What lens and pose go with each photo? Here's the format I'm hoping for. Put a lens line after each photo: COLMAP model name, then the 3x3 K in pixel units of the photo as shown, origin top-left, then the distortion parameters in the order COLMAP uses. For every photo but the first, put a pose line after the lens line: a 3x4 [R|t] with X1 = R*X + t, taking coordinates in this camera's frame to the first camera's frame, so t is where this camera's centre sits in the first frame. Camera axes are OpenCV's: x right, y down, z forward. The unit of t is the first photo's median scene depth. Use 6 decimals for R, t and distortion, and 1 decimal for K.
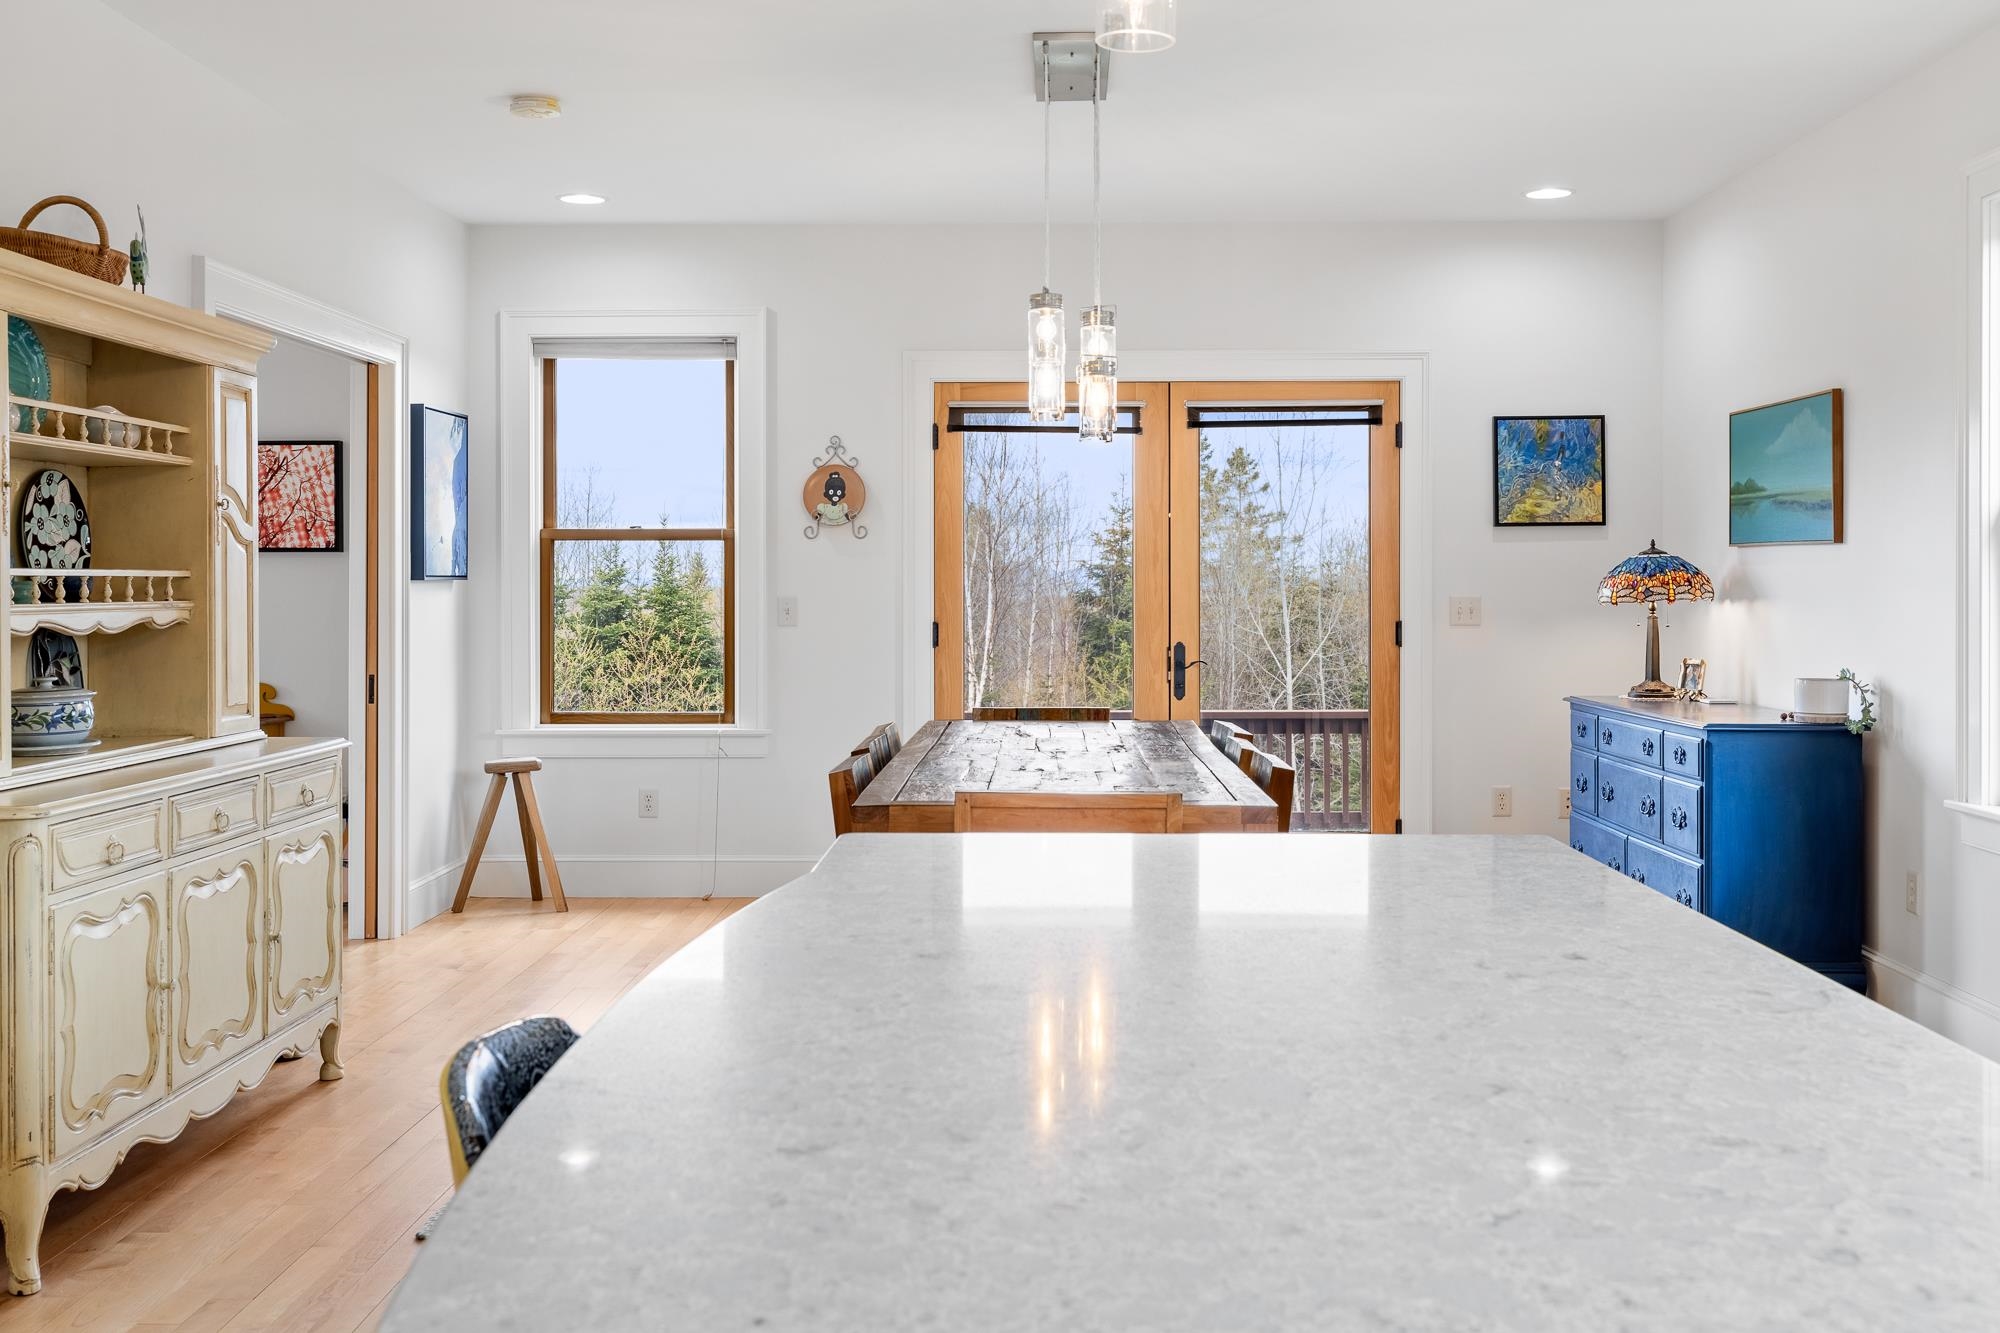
lens RADIAL K [[2034.6, 0, 1000.5], [0, 2034.6, 653.3], [0, 0, 1]] dist [-0.021468, 0.000000]
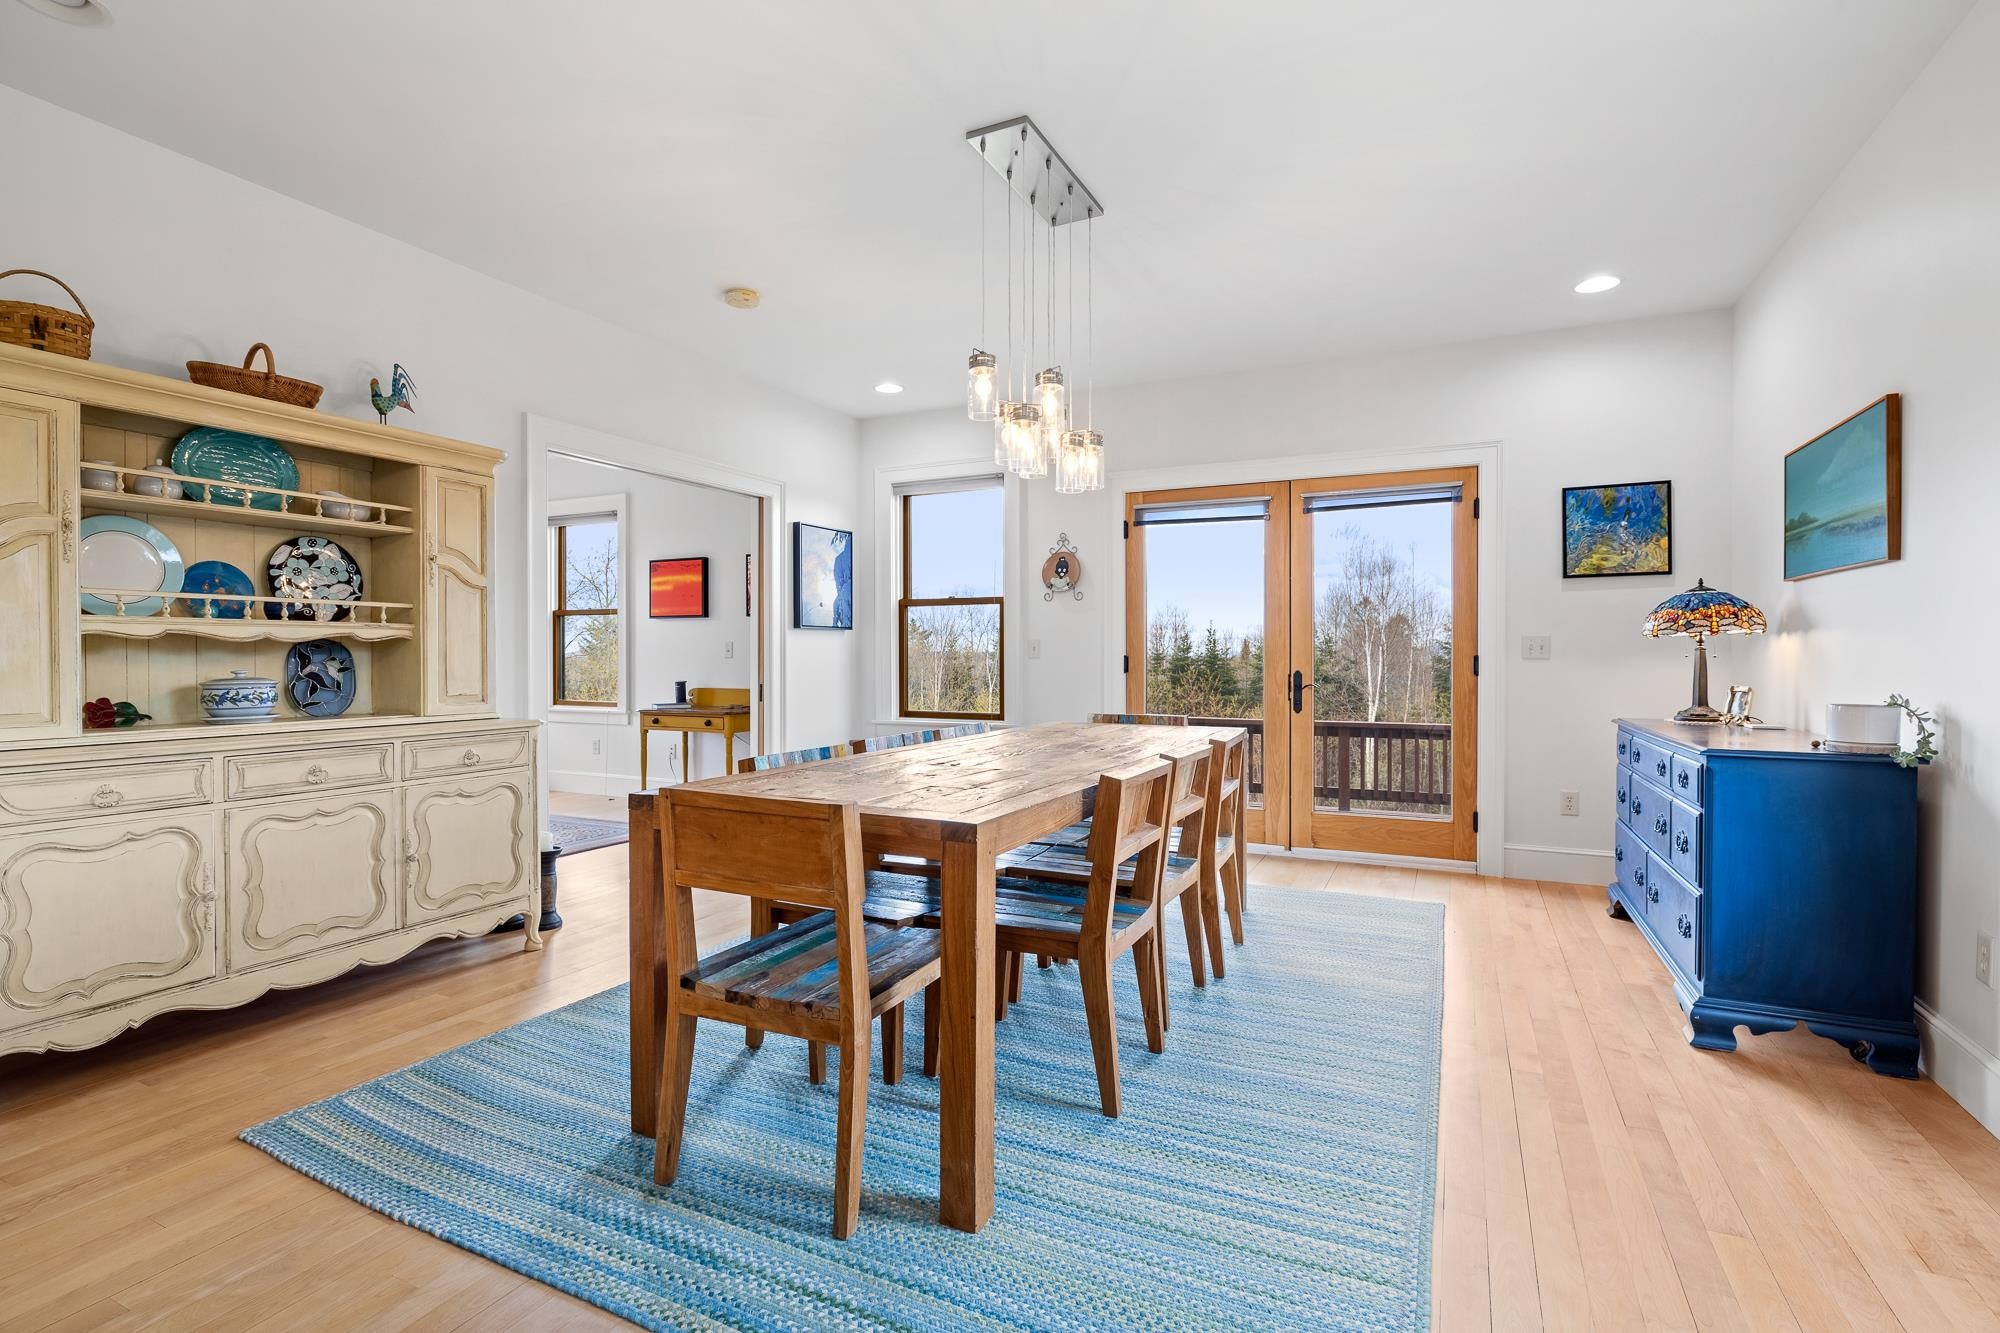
lens RADIAL K [[943.5, 0, 996.7], [0, 943.5, 682.4], [0, 0, 1]] dist [-0.014968, 0.001727]
pose [[0.905891, 0.013155, -0.423306, 0.187650], [-0.016075, 0.999865, -0.003327, 0.008385], [0.423206, 0.009818, 0.905981, 0.370713]]
